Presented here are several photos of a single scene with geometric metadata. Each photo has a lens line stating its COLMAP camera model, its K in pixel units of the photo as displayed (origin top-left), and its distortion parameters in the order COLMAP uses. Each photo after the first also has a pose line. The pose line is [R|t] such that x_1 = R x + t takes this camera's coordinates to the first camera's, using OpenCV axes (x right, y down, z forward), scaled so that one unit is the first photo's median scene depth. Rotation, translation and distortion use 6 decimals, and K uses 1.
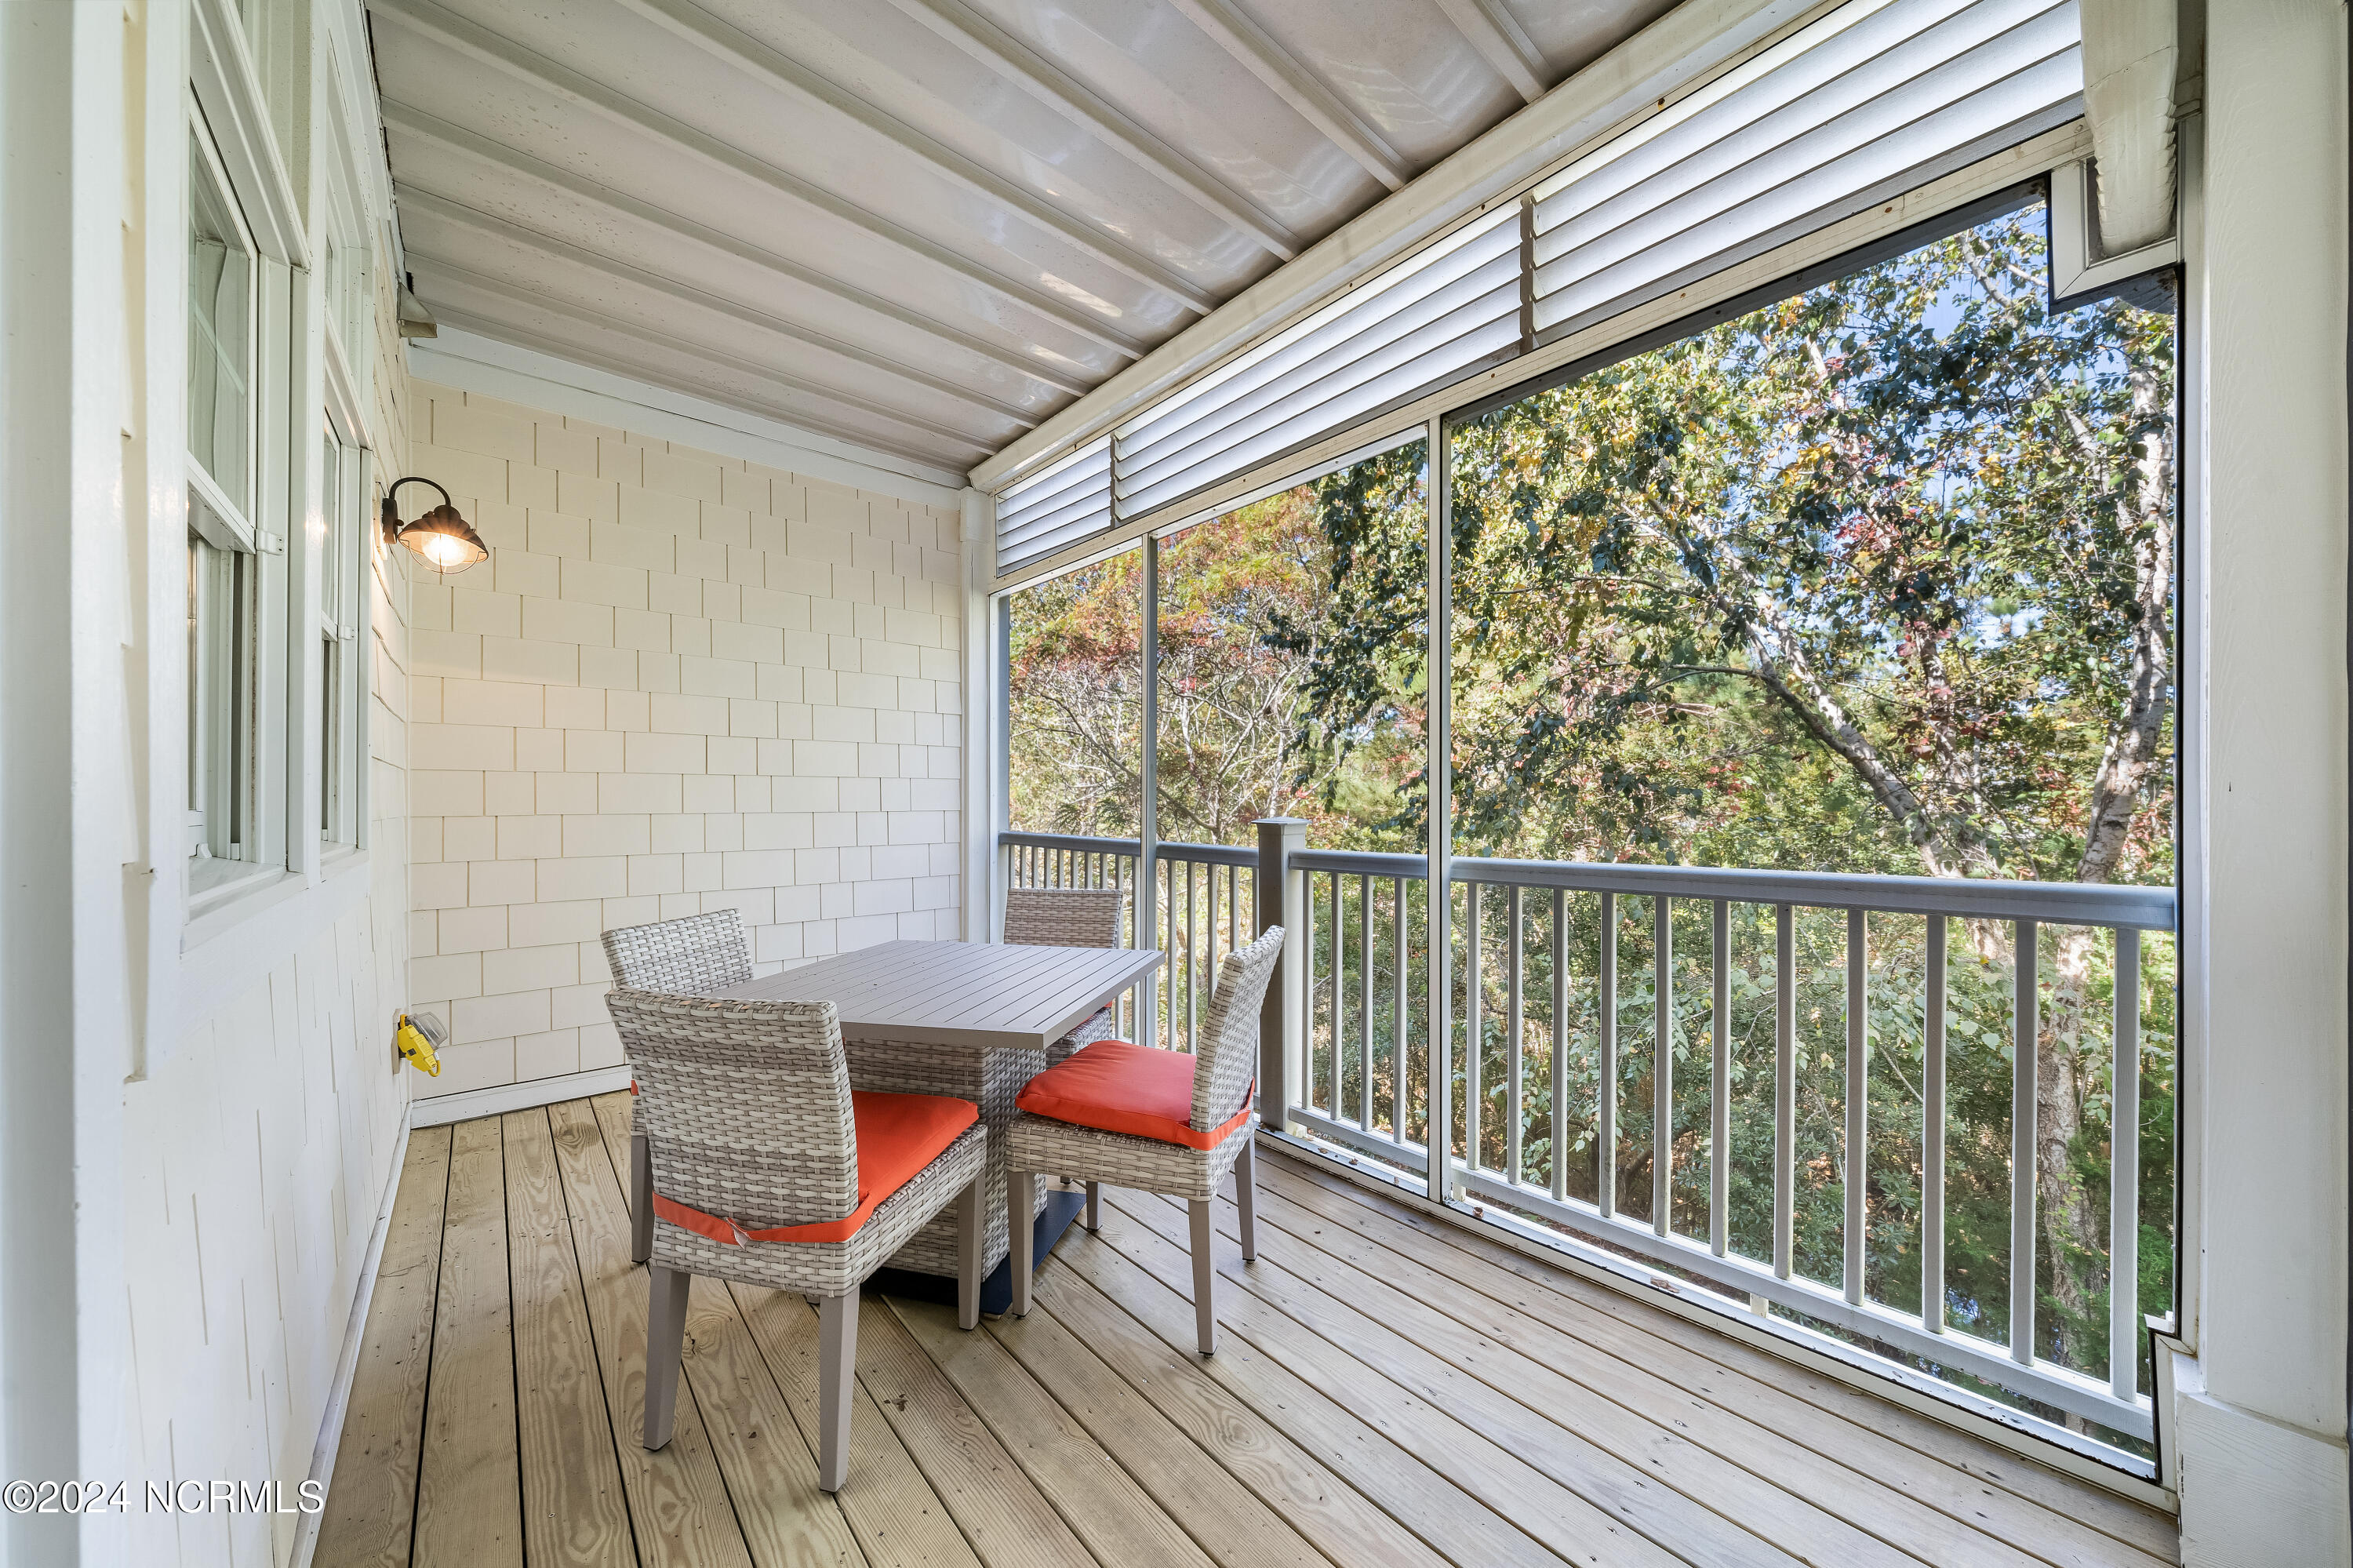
lens RADIAL K [[808.9, 0, 1174.5], [0, 808.9, 804.0], [0, 0, 1]] dist [-0.000615, -0.000138]
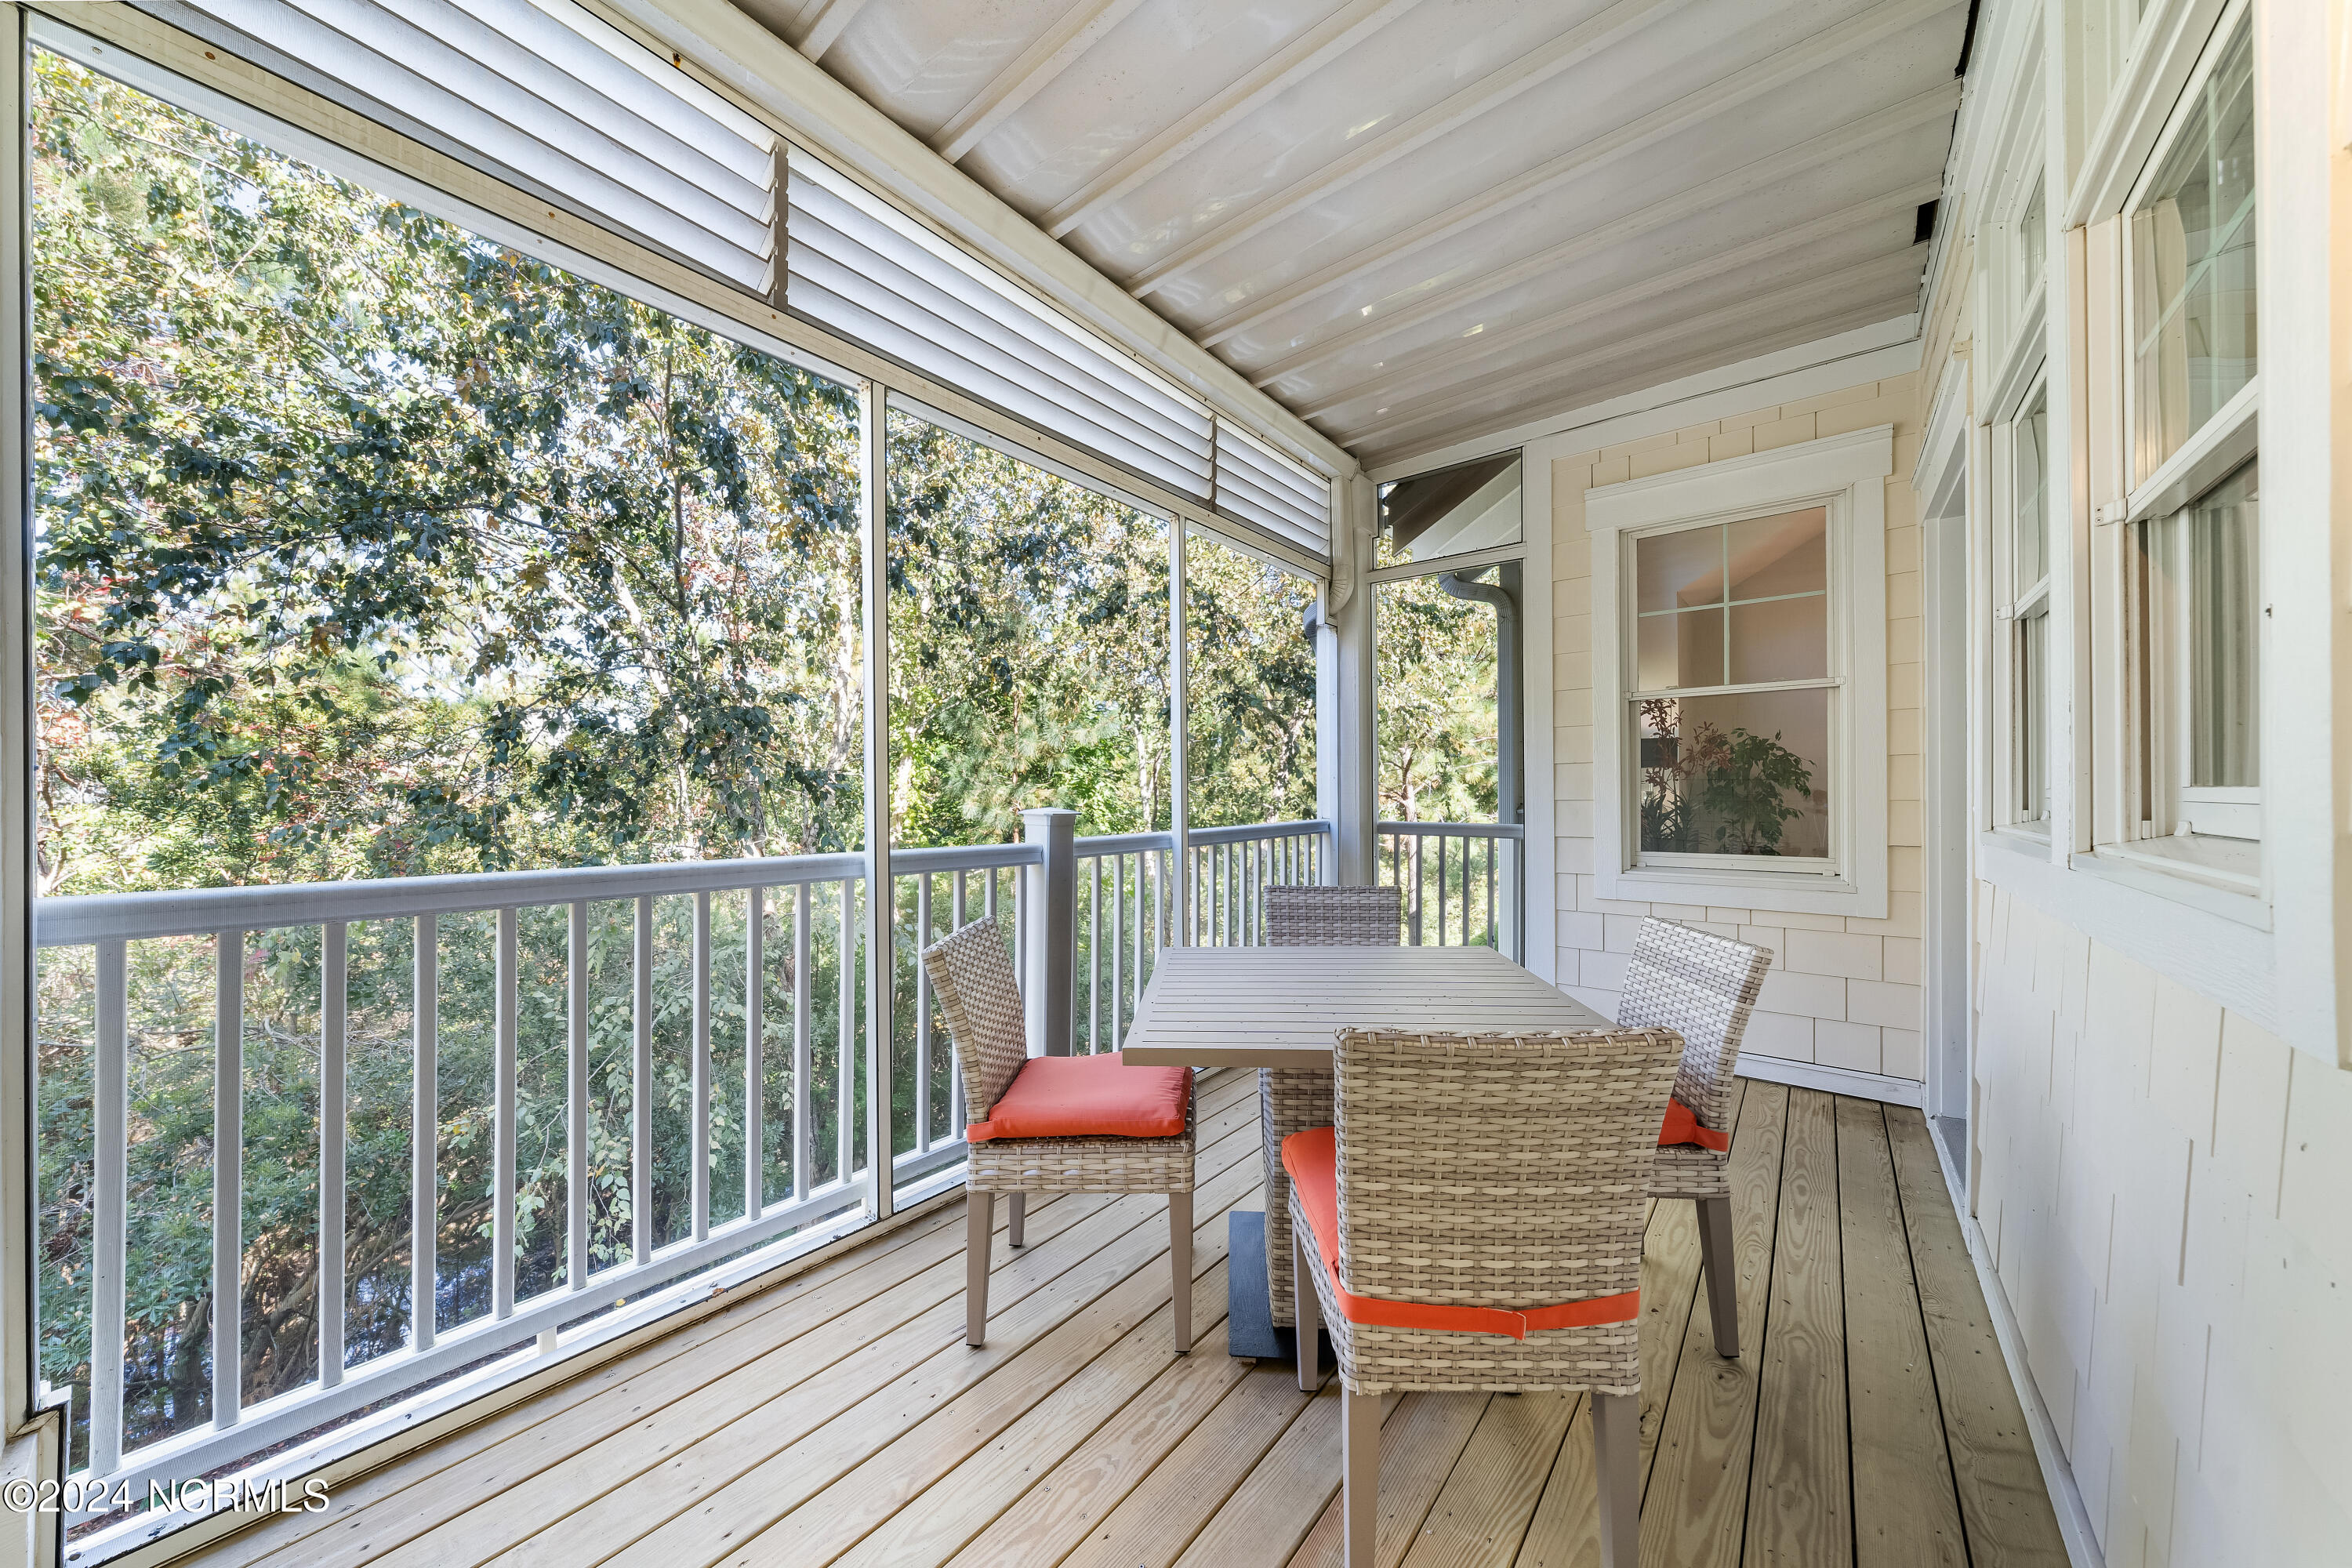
lens RADIAL K [[838.3, 0, 1189.8], [0, 838.3, 823.5], [0, 0, 1]] dist [0.002172, 0.000049]
pose [[-0.213956, -0.001137, 0.976843, -0.525624], [-0.003824, 0.999993, 0.000327, 0.019502], [-0.976836, -0.003666, -0.213959, 0.640284]]
